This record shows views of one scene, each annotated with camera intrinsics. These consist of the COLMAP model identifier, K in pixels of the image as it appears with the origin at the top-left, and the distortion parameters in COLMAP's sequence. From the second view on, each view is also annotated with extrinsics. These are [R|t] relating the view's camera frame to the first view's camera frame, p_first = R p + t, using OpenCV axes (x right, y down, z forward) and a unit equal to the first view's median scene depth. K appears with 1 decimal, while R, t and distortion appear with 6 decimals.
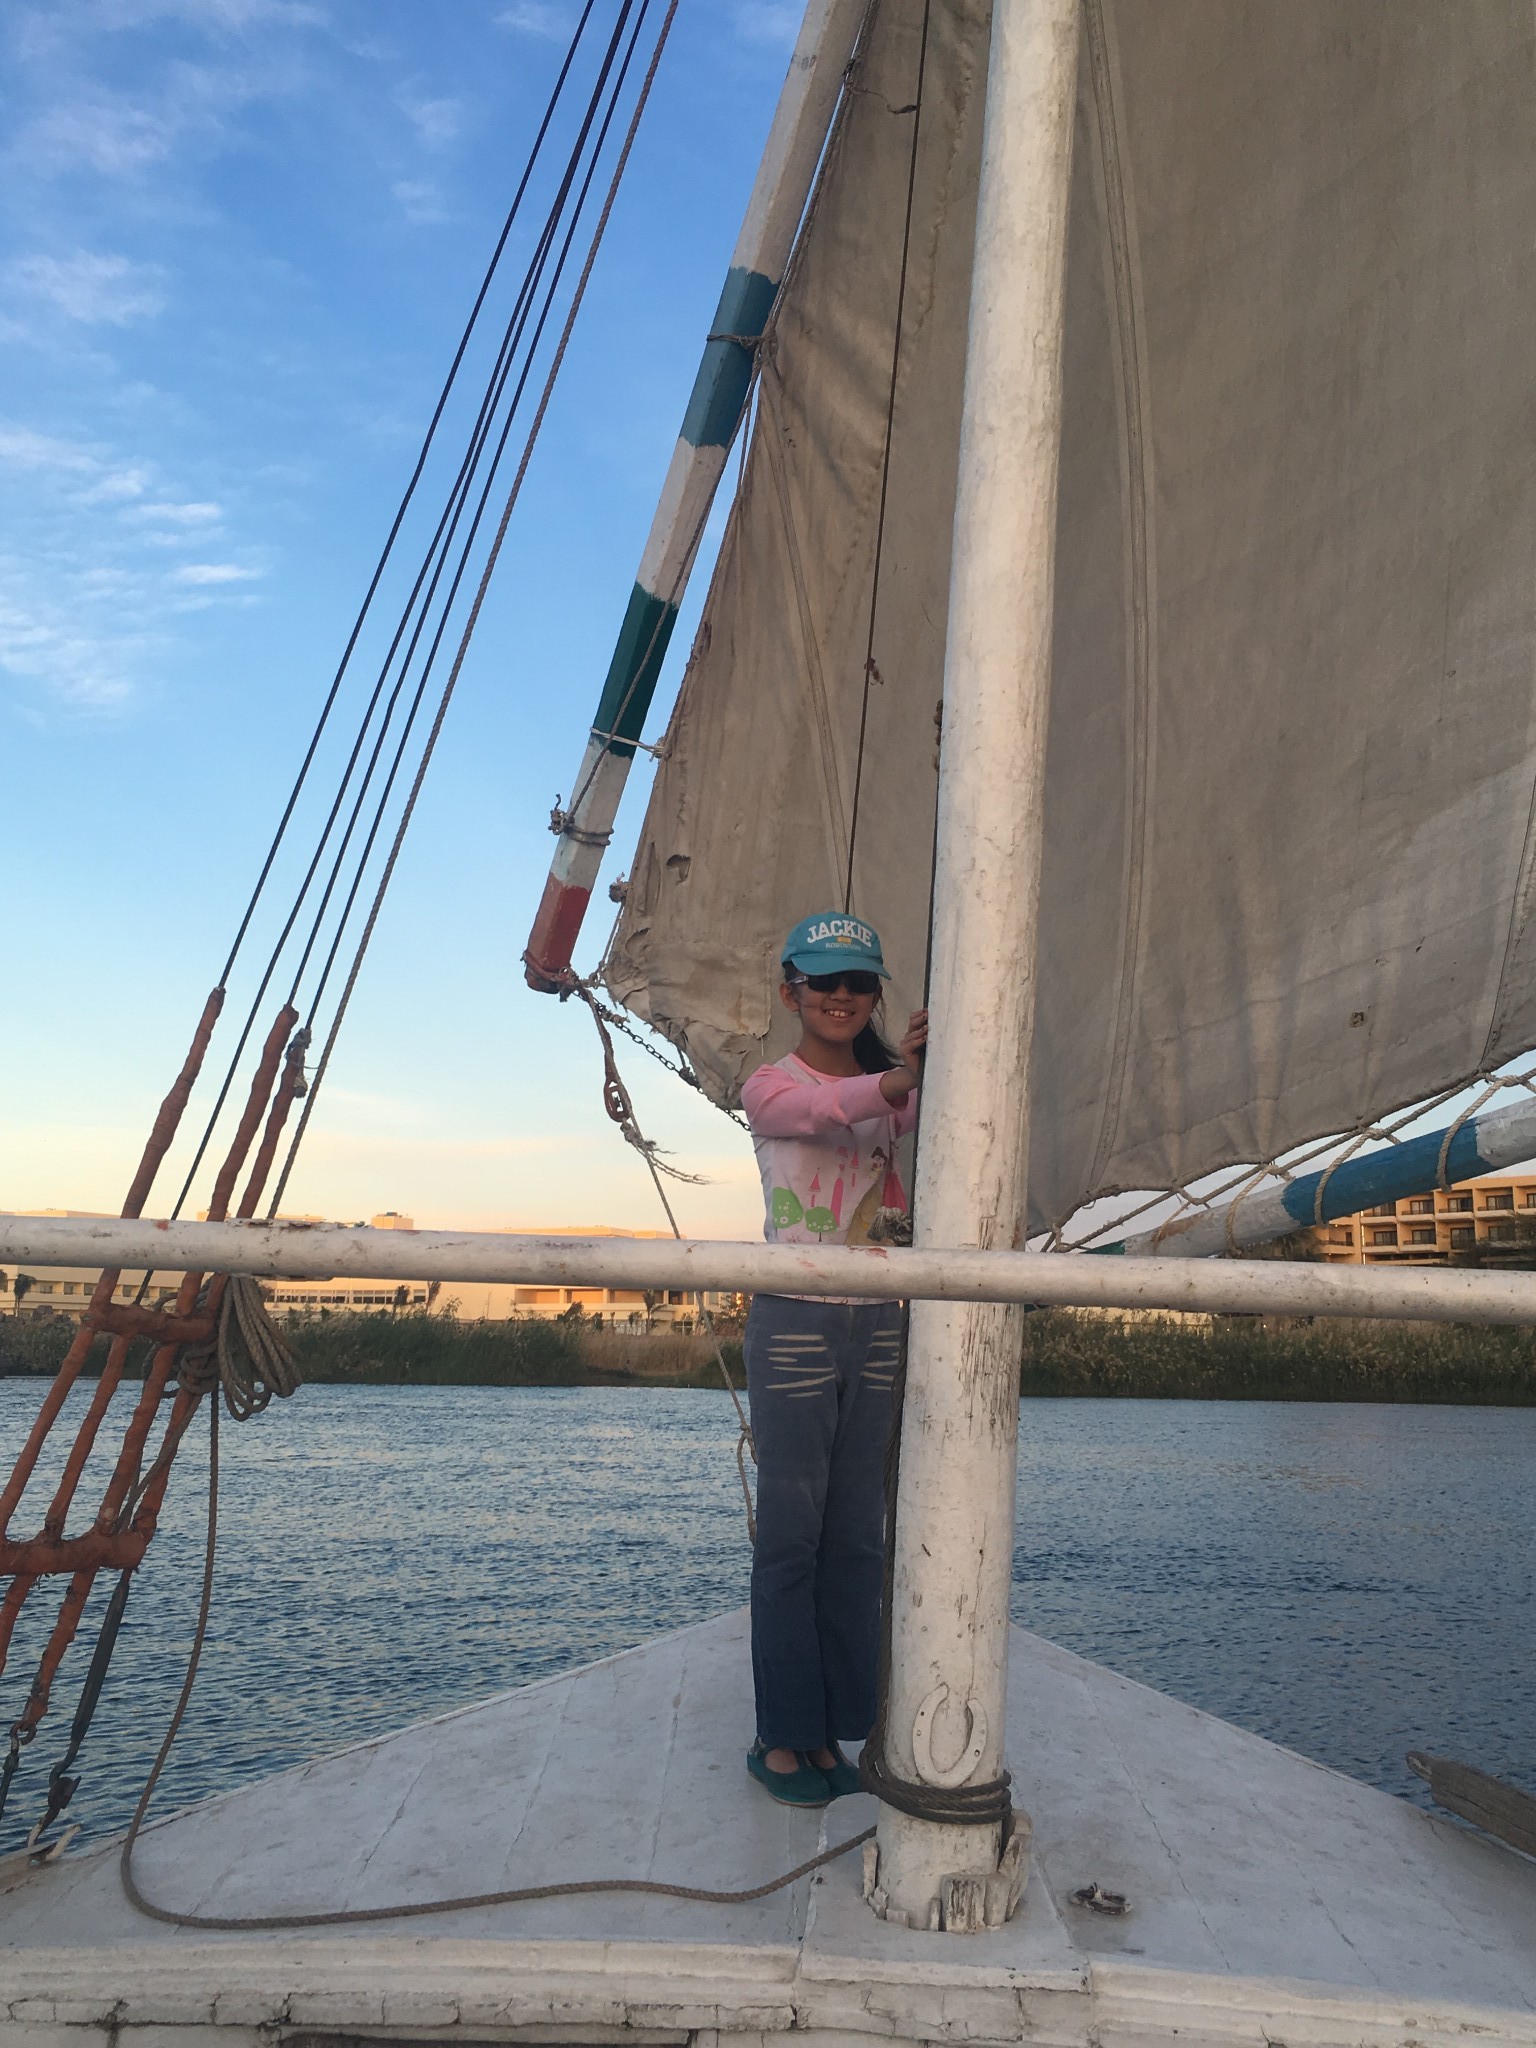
lens RADIAL K [[2043.9, 0, 768.0], [0, 2043.9, 1024.0], [0, 0, 1]] dist [0.135800, -0.201365]
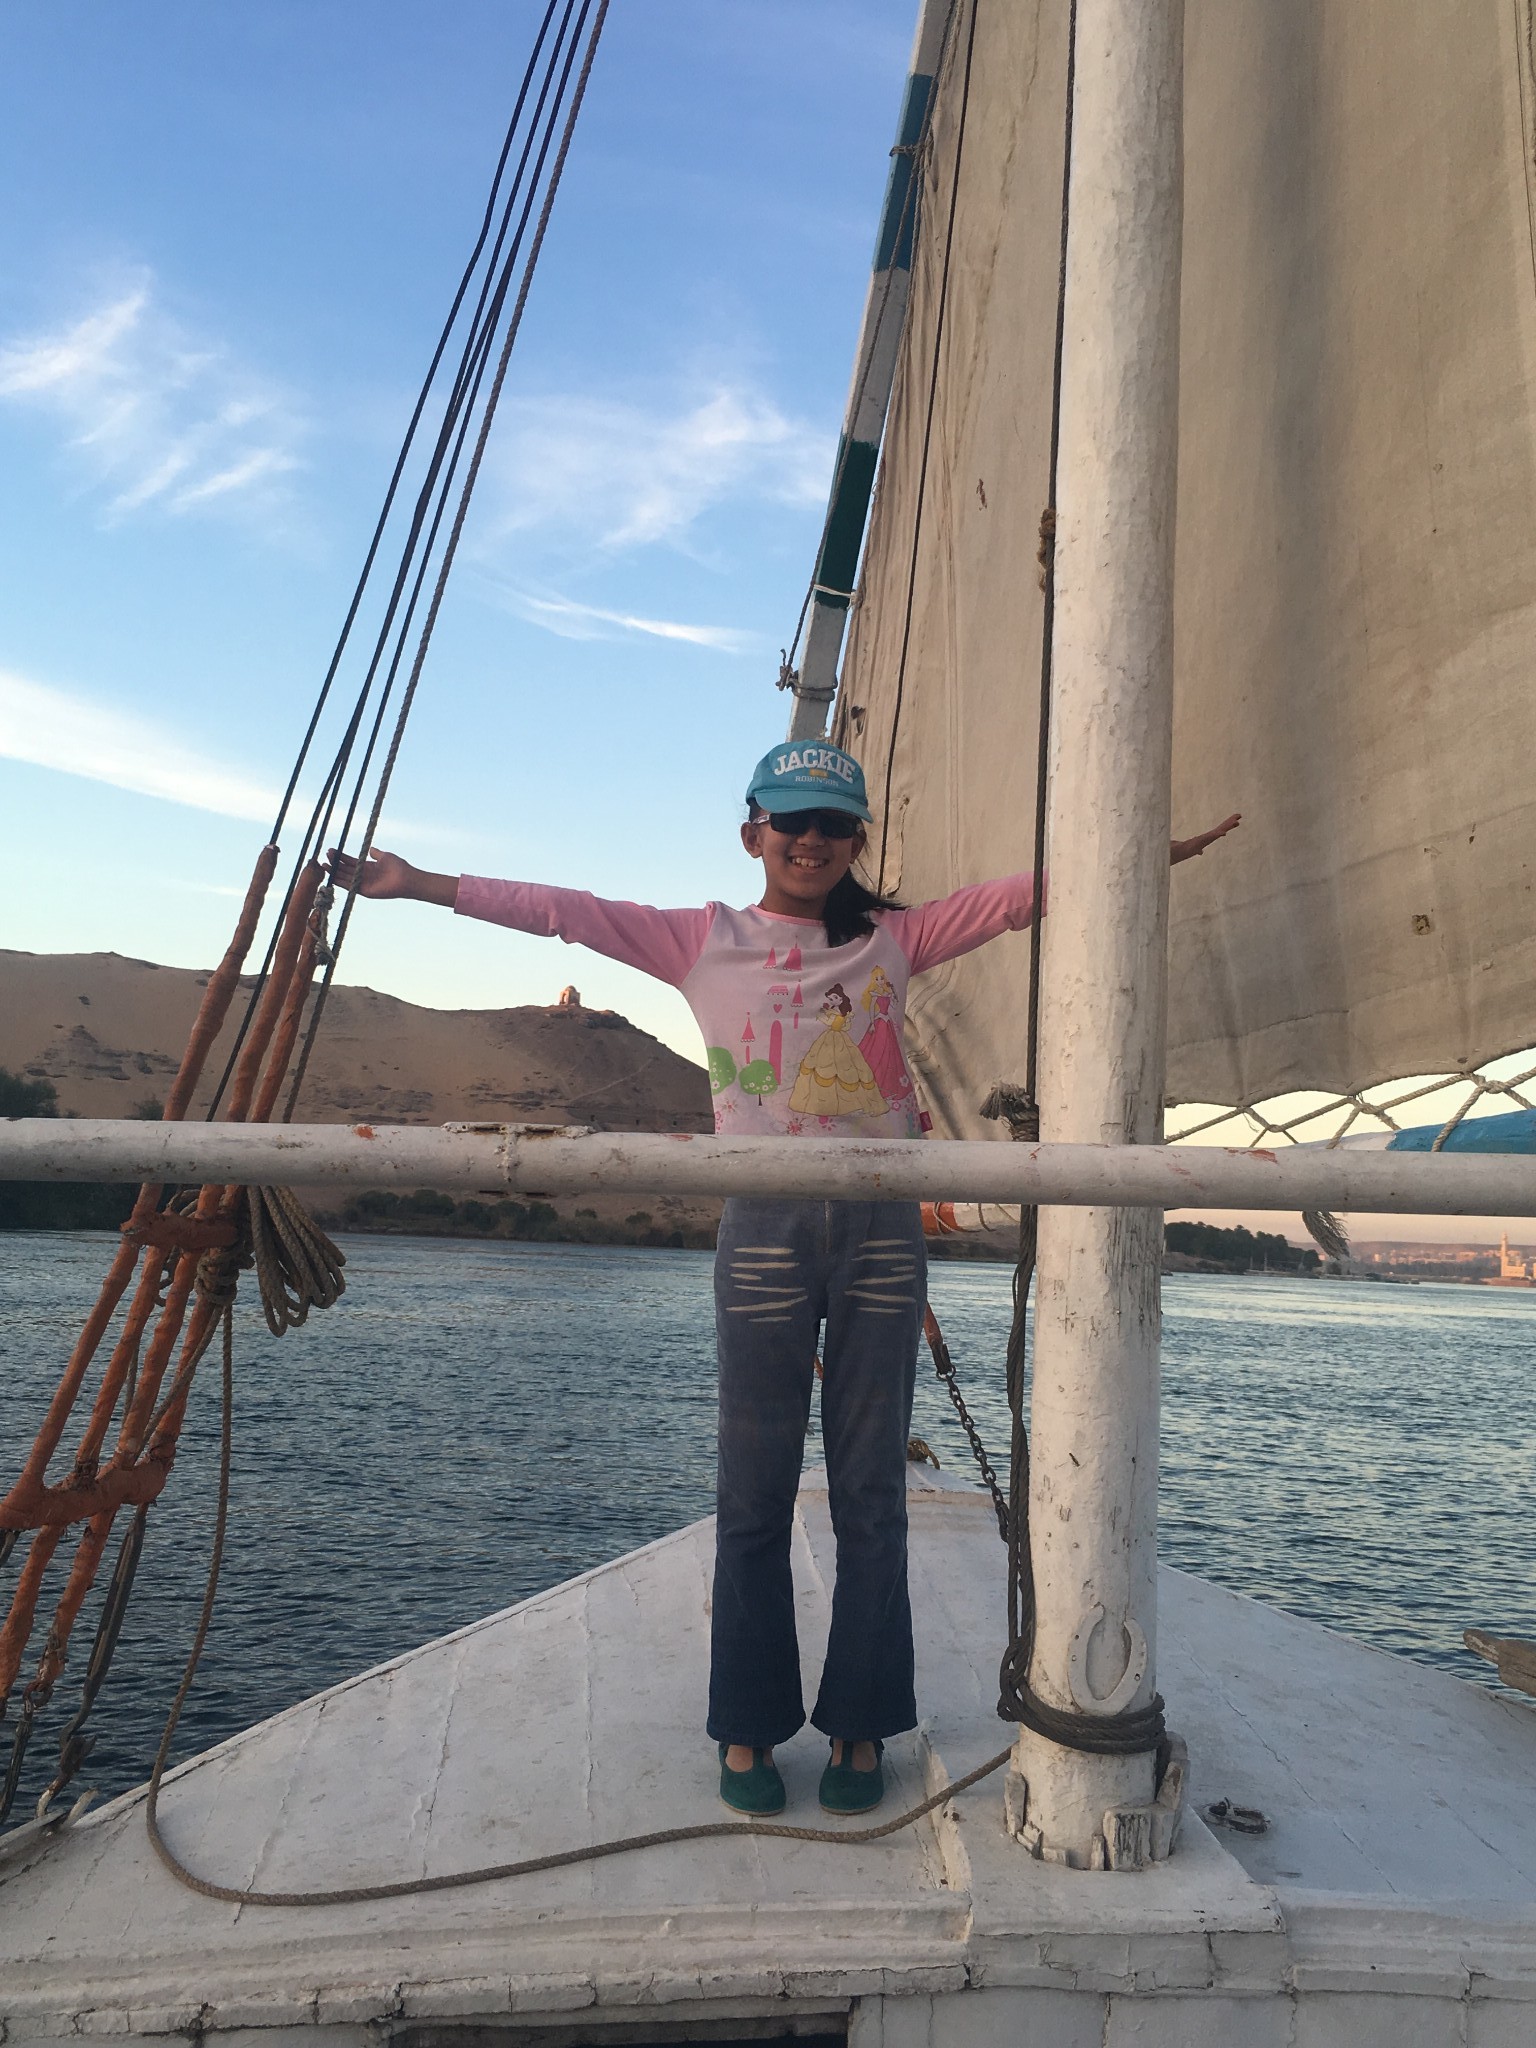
lens RADIAL K [[2043.9, 0, 768.0], [0, 2043.9, 1024.0], [0, 0, 1]] dist [0.135800, -0.201365]
pose [[0.994298, -0.011135, 0.106058, -0.154981], [0.003499, 0.997405, 0.071913, -0.001406], [-0.106583, -0.071131, 0.991756, 0.133171]]
